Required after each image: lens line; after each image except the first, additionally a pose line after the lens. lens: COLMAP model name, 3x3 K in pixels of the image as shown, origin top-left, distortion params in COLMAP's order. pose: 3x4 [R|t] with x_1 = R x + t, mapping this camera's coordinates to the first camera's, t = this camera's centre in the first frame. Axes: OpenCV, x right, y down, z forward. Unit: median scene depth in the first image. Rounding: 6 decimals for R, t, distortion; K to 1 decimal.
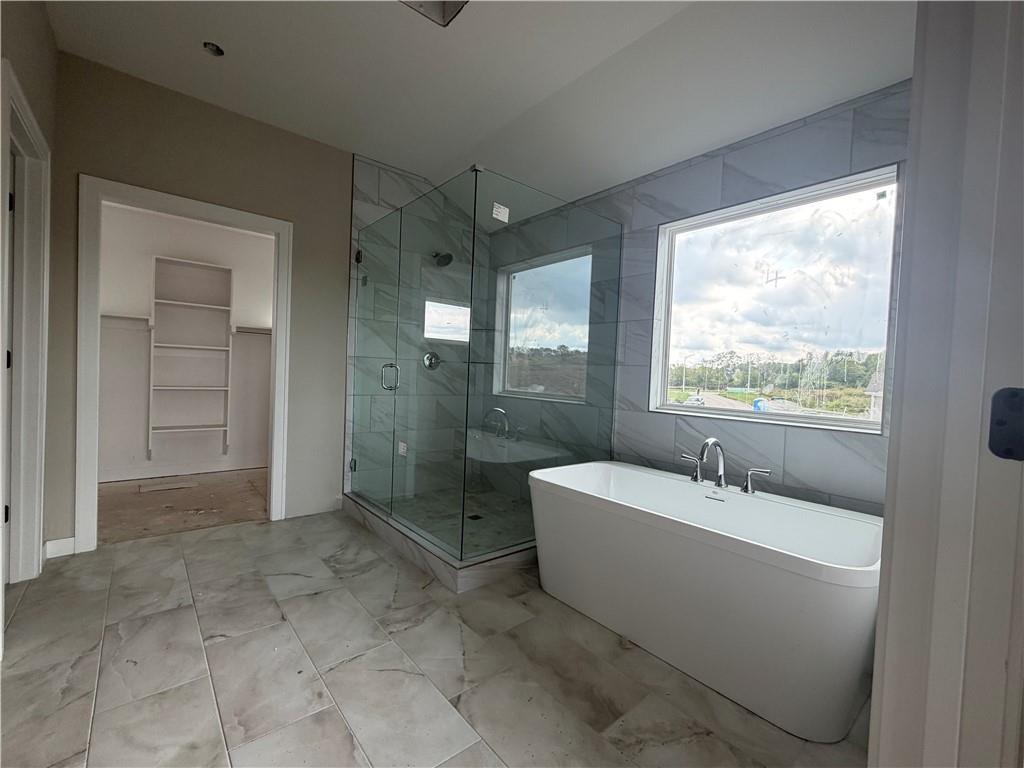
lens RADIAL K [[442.1, 0, 510.7], [0, 442.1, 384.9], [0, 0, 1]] dist [0.000387, 0.000689]
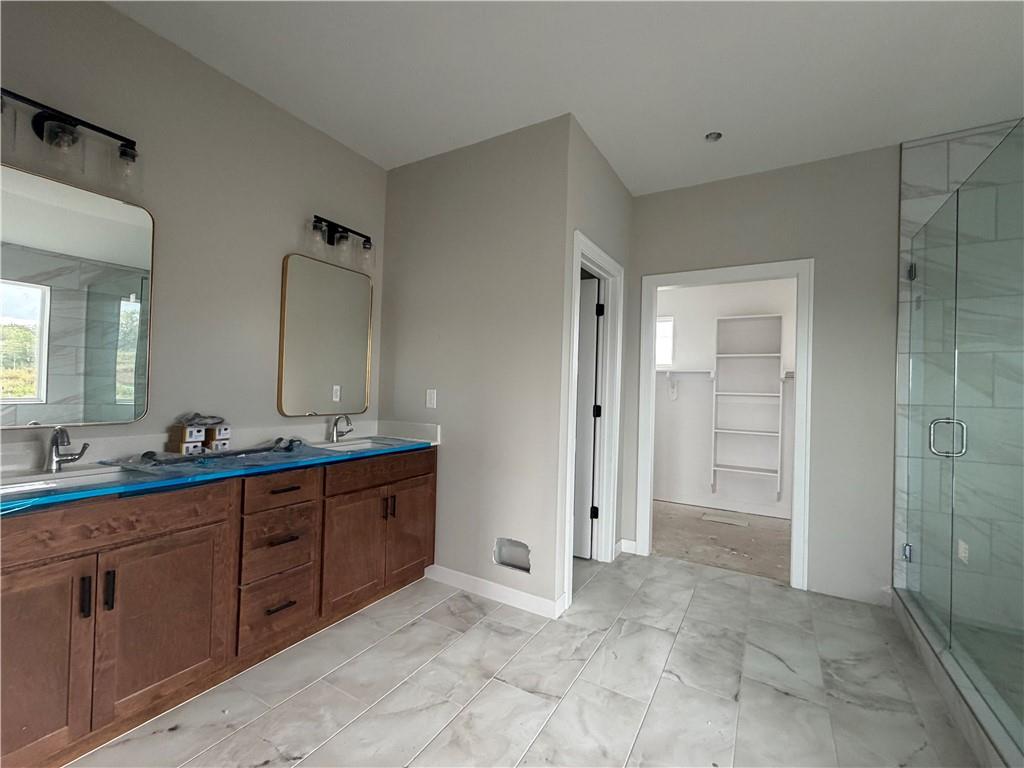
lens RADIAL K [[442.1, 0, 509.8], [0, 442.1, 383.5], [0, 0, 1]] dist [0.000387, 0.000689]
pose [[0.330802, -0.044540, -0.942649, 0.161734], [-0.037427, 0.997480, -0.060265, -0.037479], [0.942958, 0.055216, 0.328301, 0.149340]]
